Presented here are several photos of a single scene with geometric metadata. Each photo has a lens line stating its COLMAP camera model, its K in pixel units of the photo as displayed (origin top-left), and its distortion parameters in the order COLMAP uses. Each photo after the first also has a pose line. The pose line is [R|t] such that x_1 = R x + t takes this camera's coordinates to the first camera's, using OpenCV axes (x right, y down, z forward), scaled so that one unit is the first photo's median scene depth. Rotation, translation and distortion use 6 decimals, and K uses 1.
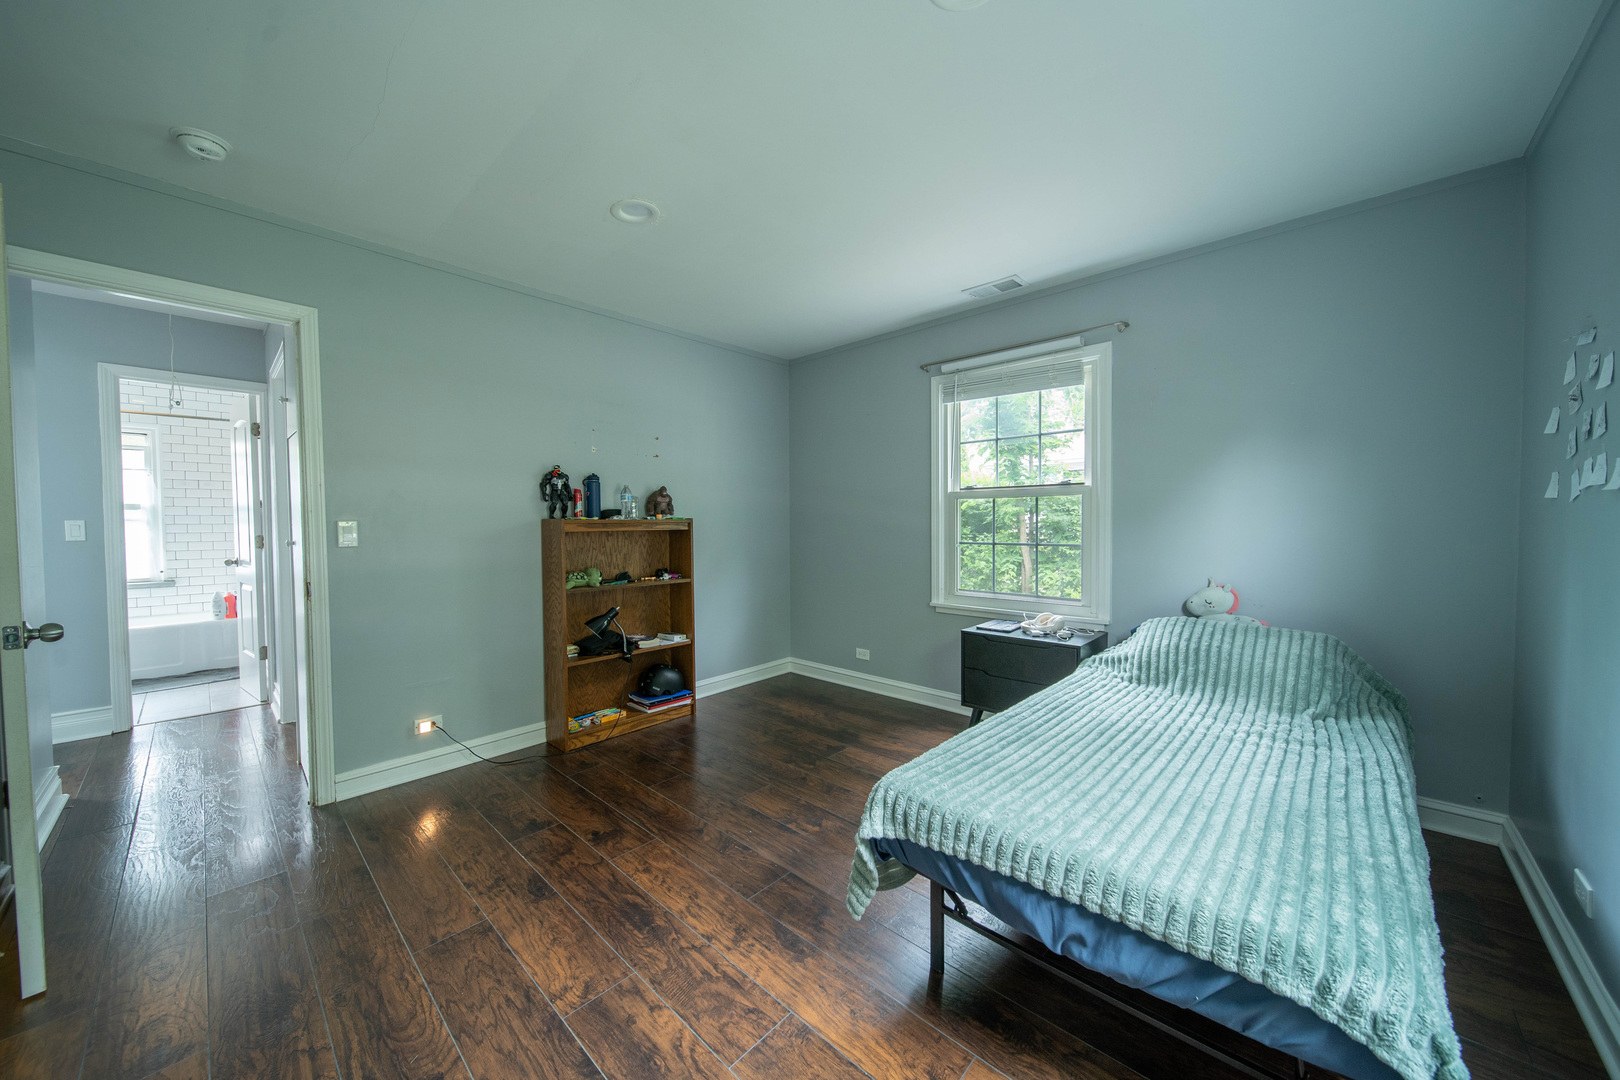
lens RADIAL K [[567.3, 0, 809.8], [0, 567.3, 536.7], [0, 0, 1]] dist [-0.001375, -0.000562]
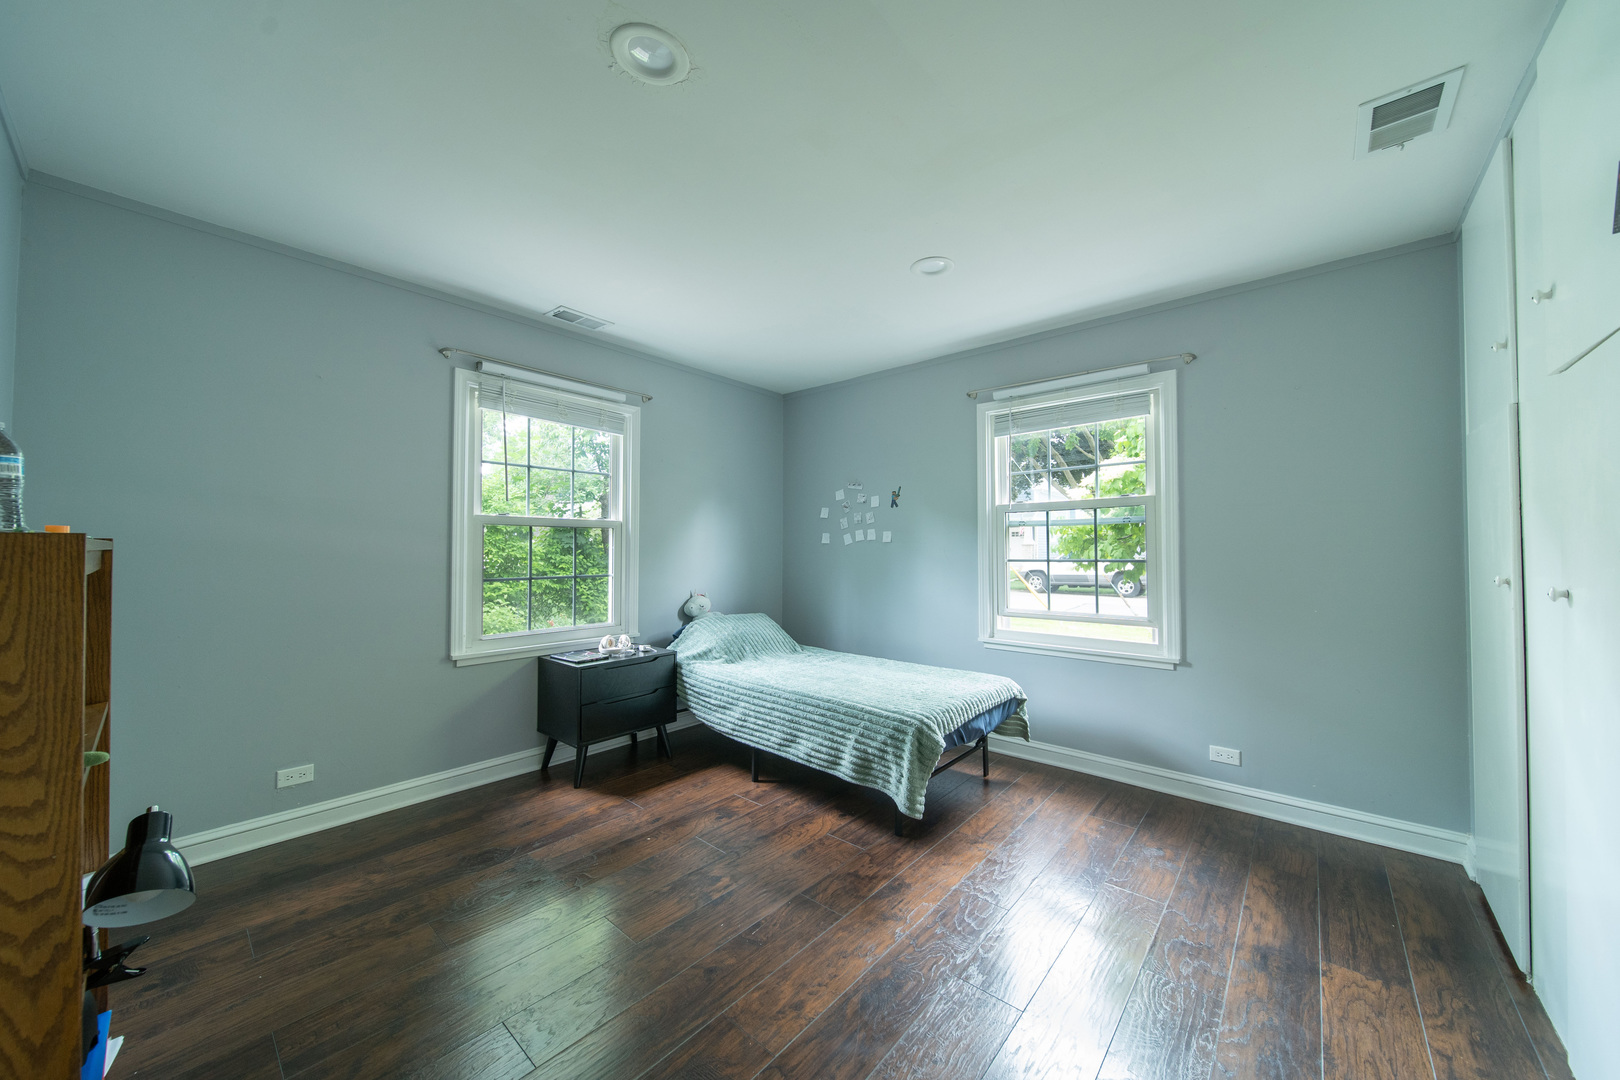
lens RADIAL K [[567.3, 0, 809.8], [0, 567.3, 536.7], [0, 0, 1]] dist [-0.001375, -0.000562]
pose [[-0.028640, 0.027970, 0.999198, -0.935106], [0.024253, 0.999334, -0.027278, -0.021333], [-0.999296, 0.023453, -0.029299, 0.866599]]
